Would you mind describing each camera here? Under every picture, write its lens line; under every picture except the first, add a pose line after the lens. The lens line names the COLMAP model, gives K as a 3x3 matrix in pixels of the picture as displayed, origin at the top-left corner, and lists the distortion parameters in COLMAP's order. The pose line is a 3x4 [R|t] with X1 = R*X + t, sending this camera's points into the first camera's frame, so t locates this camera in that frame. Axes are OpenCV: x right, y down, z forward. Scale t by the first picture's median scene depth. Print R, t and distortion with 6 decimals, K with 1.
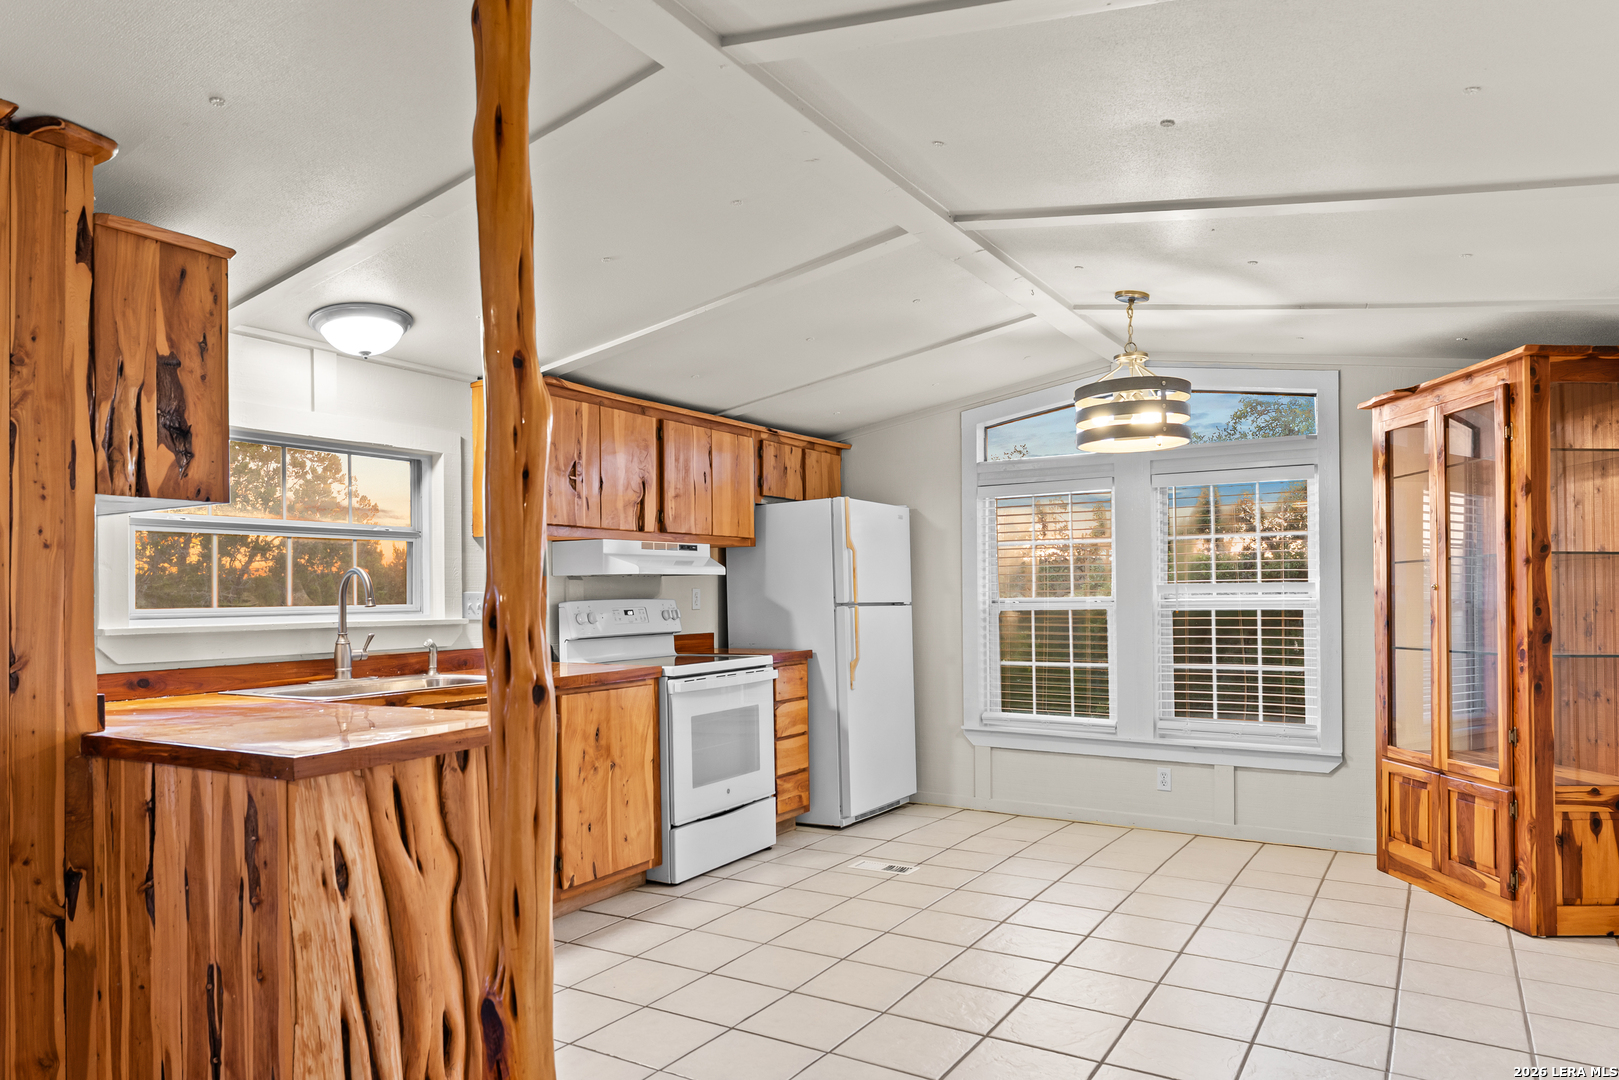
lens RADIAL K [[1013.4, 0, 799.6], [0, 1013.4, 588.0], [0, 0, 1]] dist [-0.000457, -0.001935]
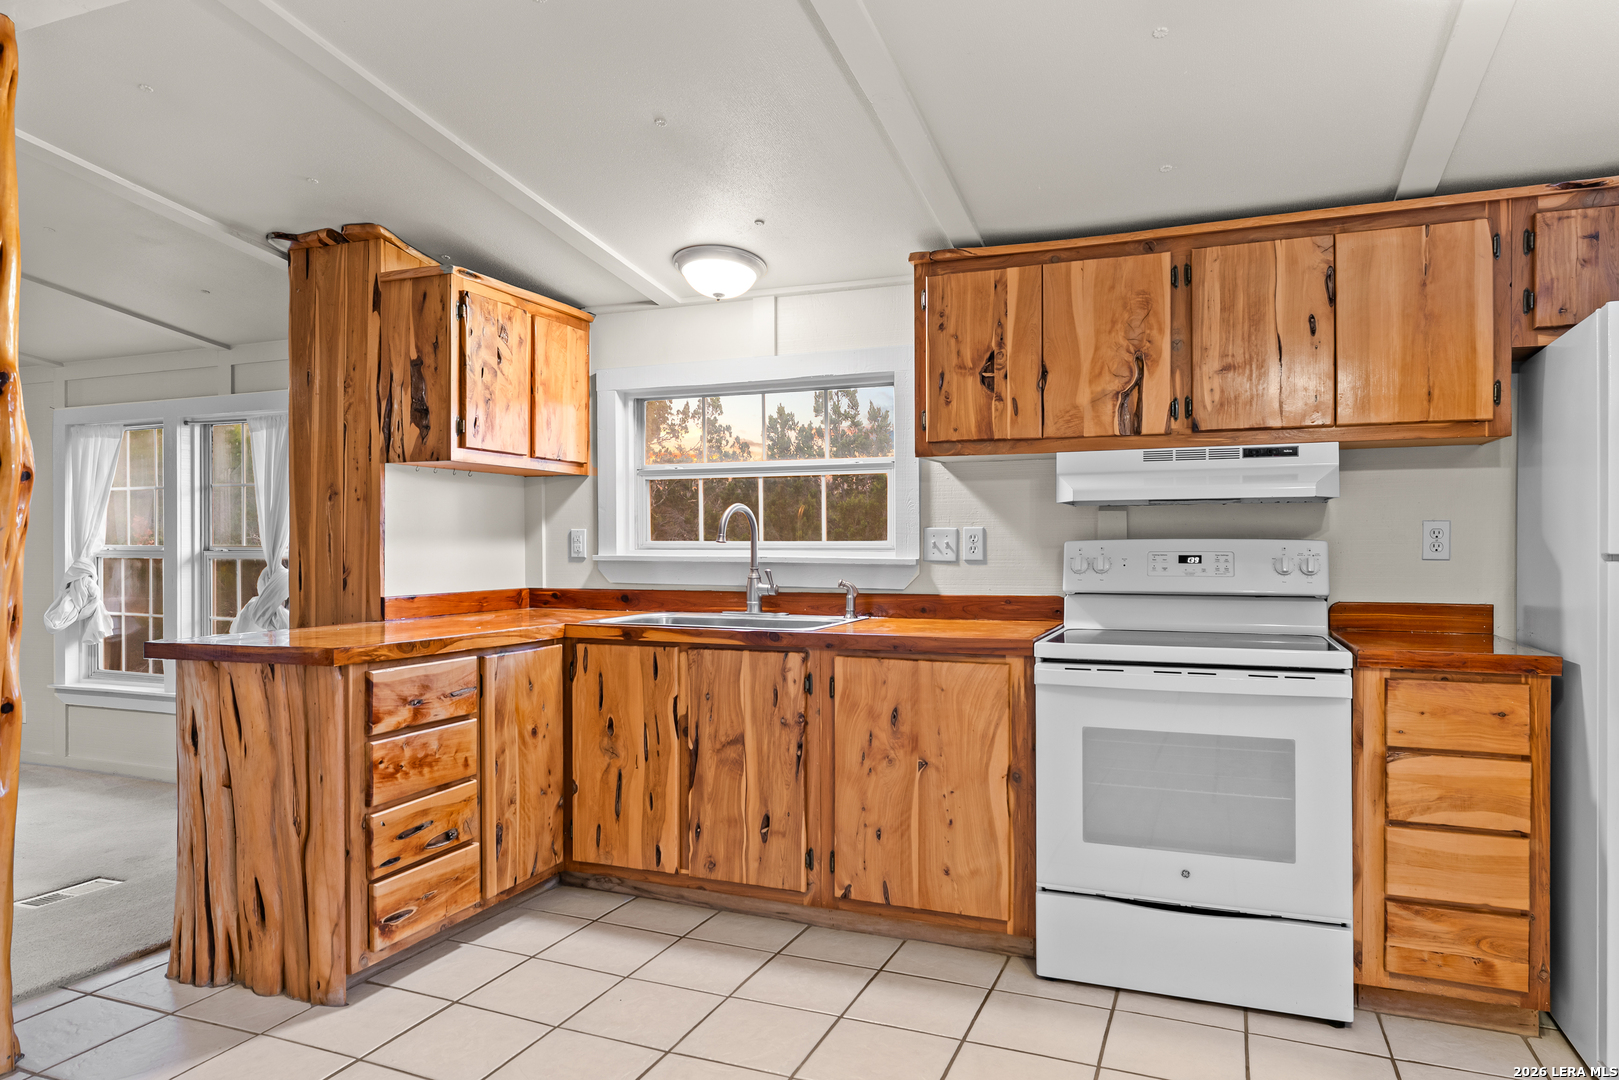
lens RADIAL K [[1013.4, 0, 812.0], [0, 1013.4, 540.8], [0, 0, 1]] dist [-0.000457, -0.001935]
pose [[0.179392, 0.016076, -0.983646, 0.505122], [0.005293, 0.999836, 0.017305, -0.000340], [0.983763, -0.008311, 0.179277, 0.763540]]
